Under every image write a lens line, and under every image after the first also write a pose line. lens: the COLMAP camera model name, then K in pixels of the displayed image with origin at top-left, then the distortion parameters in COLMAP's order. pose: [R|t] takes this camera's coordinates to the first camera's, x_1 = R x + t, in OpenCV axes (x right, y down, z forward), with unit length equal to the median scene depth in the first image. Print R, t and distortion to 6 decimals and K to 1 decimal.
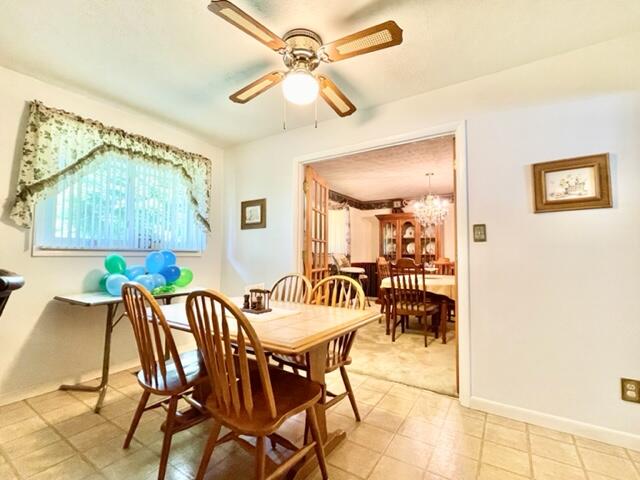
lens RADIAL K [[293.5, 0, 320.0], [0, 293.5, 240.0], [0, 0, 1]] dist [-0.001047, -0.000139]
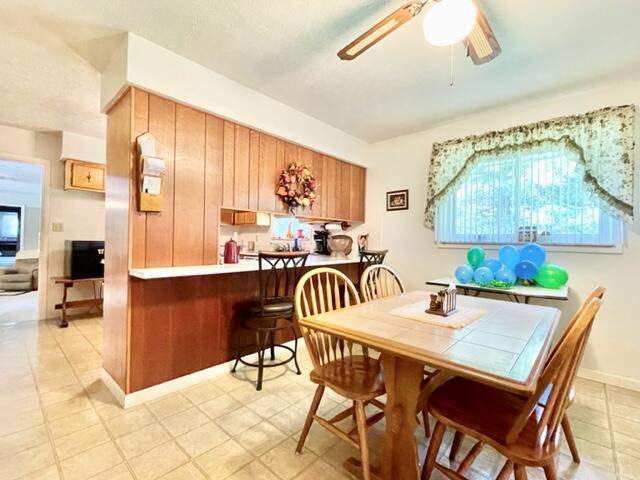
lens RADIAL K [[293.5, 0, 320.0], [0, 293.5, 240.0], [0, 0, 1]] dist [-0.001047, -0.000139]
pose [[-0.164978, -0.014623, -0.986189, 0.569252], [0.028555, 0.999400, -0.019595, 0.027560], [0.985884, -0.031393, -0.164461, 0.646271]]
